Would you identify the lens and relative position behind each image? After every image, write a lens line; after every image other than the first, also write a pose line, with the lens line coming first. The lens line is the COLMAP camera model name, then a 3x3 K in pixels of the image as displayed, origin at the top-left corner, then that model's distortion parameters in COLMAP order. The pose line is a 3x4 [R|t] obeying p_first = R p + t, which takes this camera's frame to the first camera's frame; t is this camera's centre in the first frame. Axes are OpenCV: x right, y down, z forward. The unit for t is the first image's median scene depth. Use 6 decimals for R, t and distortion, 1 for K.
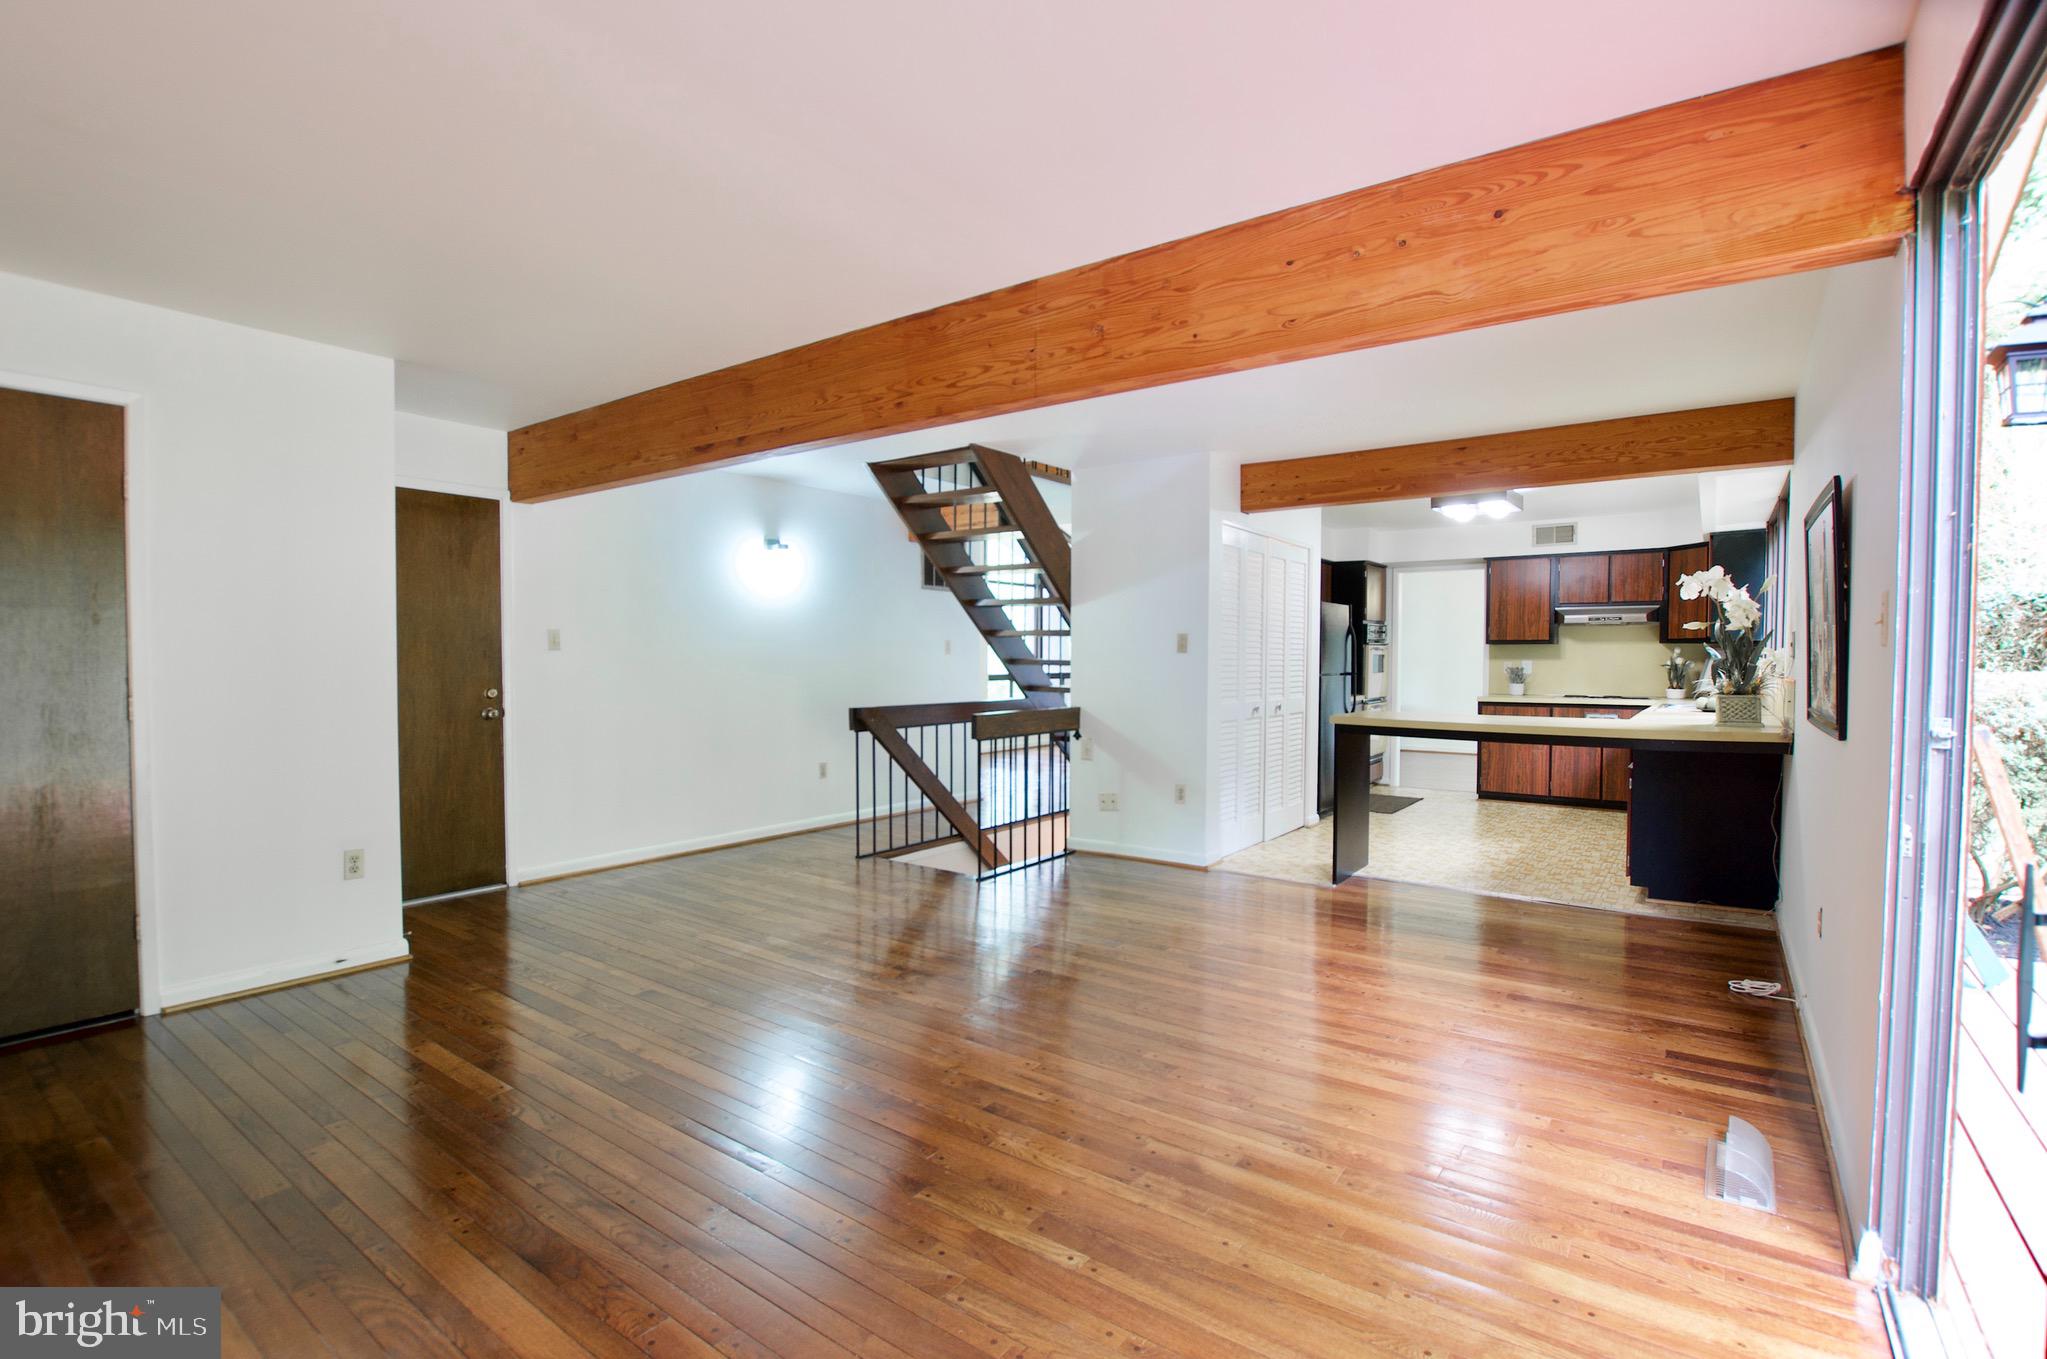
lens RADIAL K [[921.6, 0, 1063.2], [0, 921.6, 687.2], [0, 0, 1]] dist [-0.016468, 0.000023]
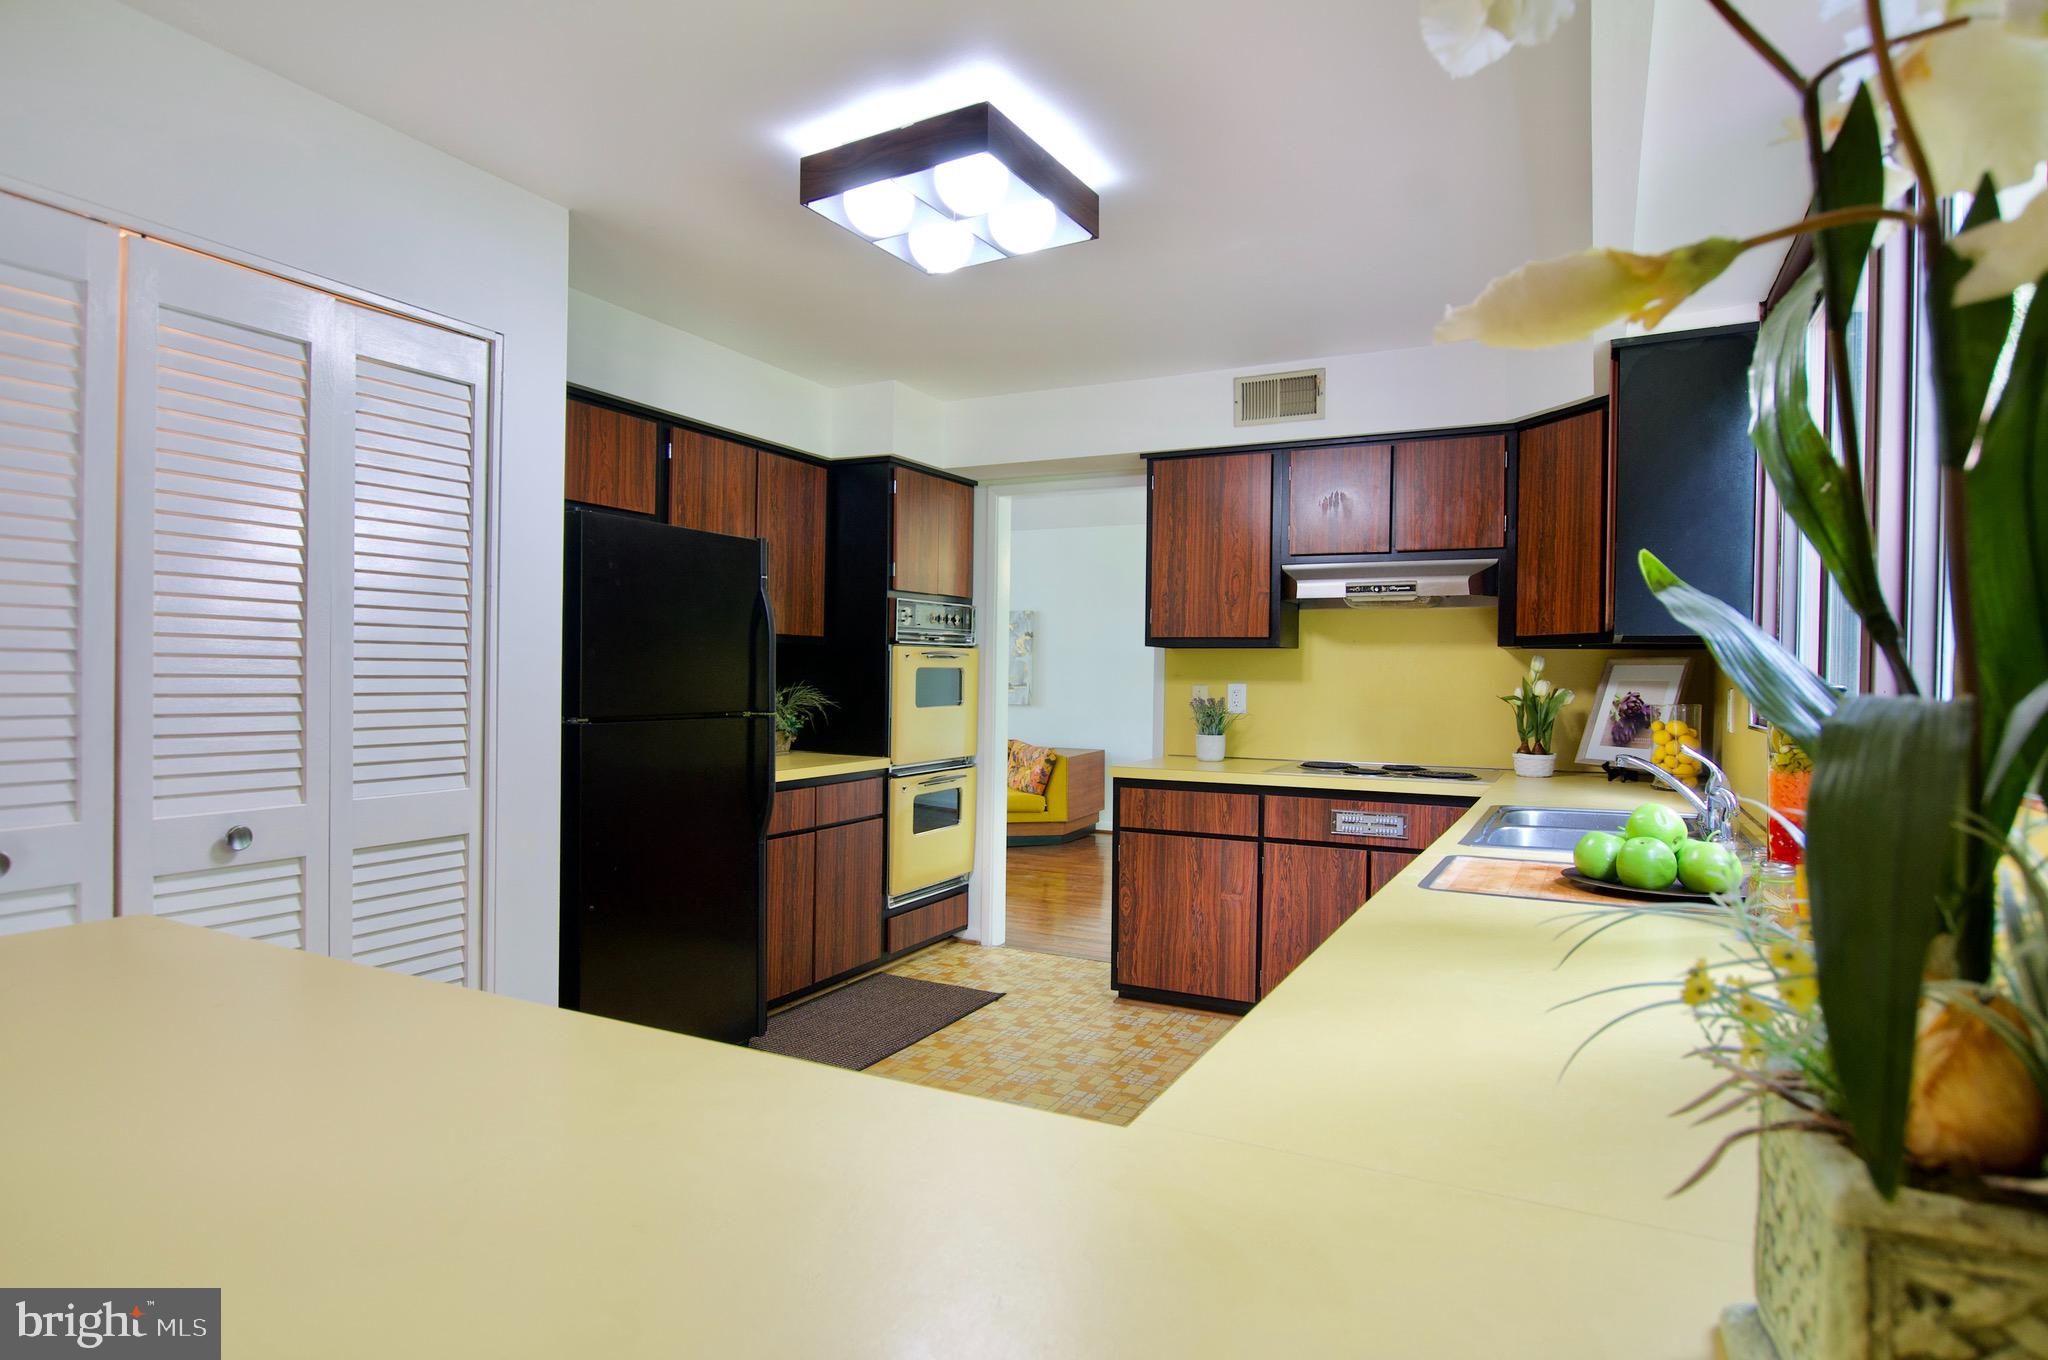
lens RADIAL K [[1109.1, 0, 1030.6], [0, 1109.1, 685.5], [0, 0, 1]] dist [-0.029875, 0.019135]
pose [[0.990637, 0.009433, 0.136197, 0.351602], [-0.006534, 0.999743, -0.021718, -0.016697], [-0.136367, 0.020625, 0.990444, 0.500028]]
